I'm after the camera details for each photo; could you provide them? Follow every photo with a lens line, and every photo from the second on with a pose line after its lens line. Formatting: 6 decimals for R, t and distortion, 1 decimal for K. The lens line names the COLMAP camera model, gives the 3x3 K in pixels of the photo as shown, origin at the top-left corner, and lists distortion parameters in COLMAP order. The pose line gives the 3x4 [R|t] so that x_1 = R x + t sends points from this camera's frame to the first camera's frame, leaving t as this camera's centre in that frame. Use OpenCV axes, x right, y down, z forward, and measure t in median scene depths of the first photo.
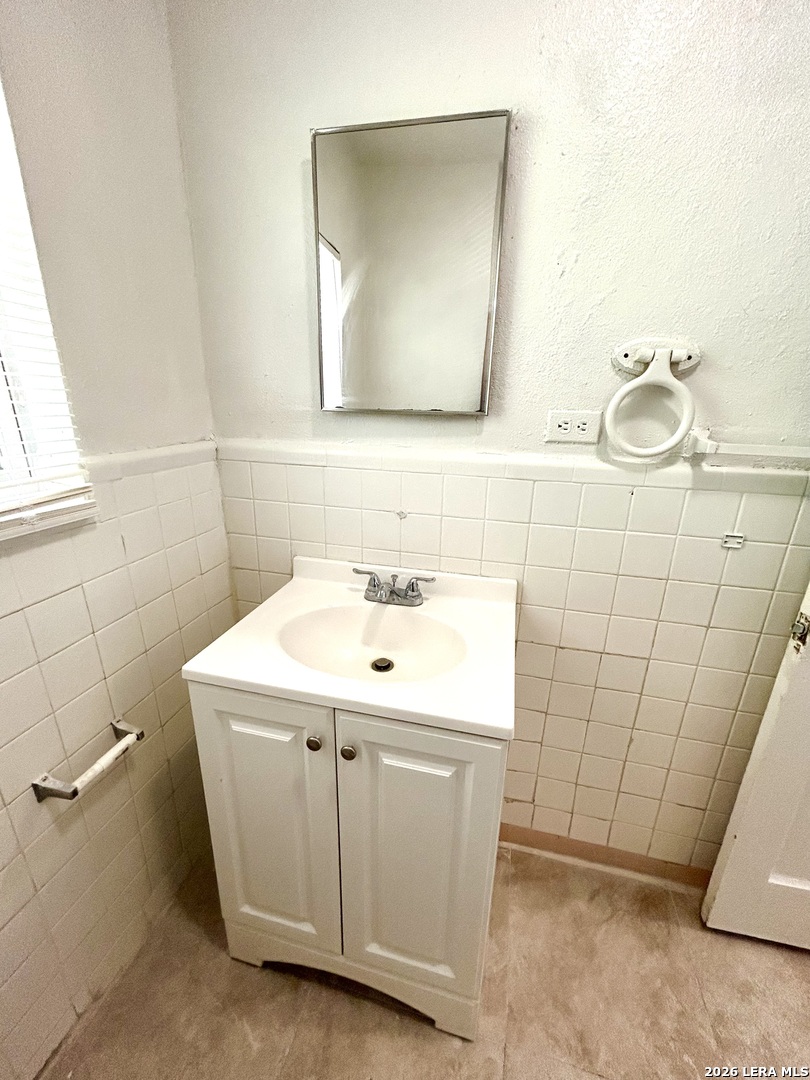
lens RADIAL K [[432.1, 0, 405.0], [0, 432.1, 540.0], [0, 0, 1]] dist [0.002546, 0.000515]
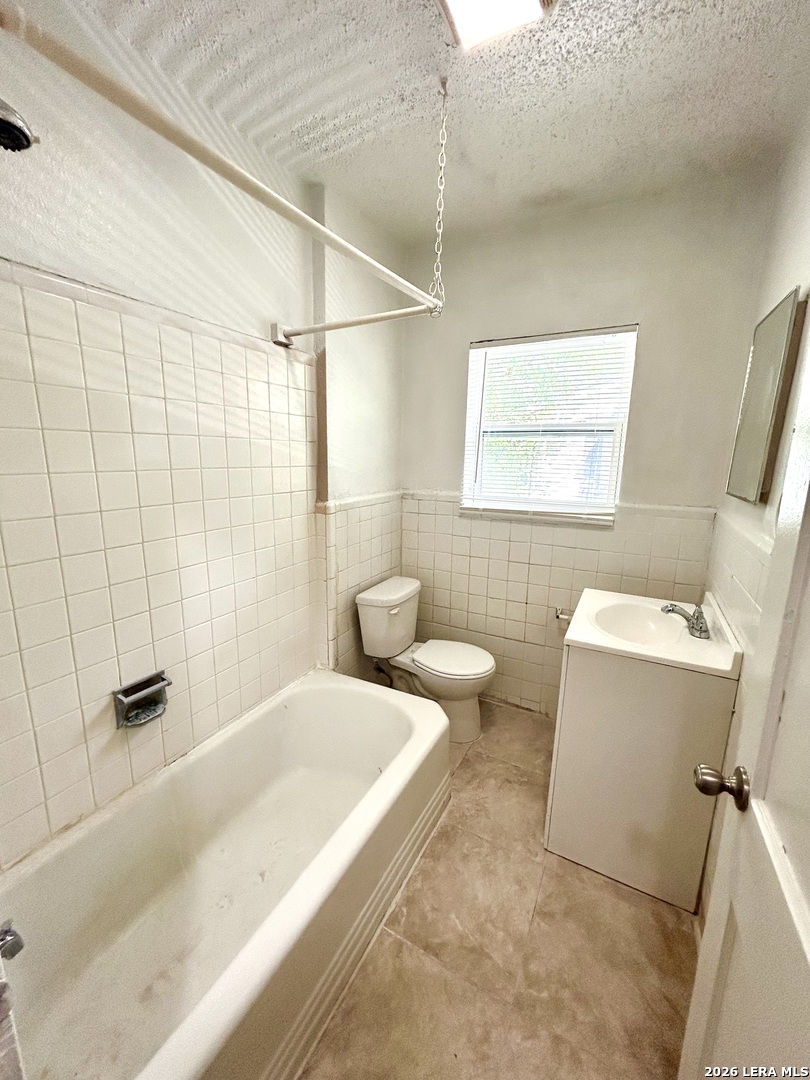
lens RADIAL K [[432.1, 0, 405.0], [0, 432.1, 540.0], [0, 0, 1]] dist [0.002546, 0.000515]
pose [[-0.240824, 0.165738, -0.956313, 1.846666], [-0.322600, 0.915623, 0.239925, -0.187432], [0.915387, 0.366286, -0.167037, 0.383603]]
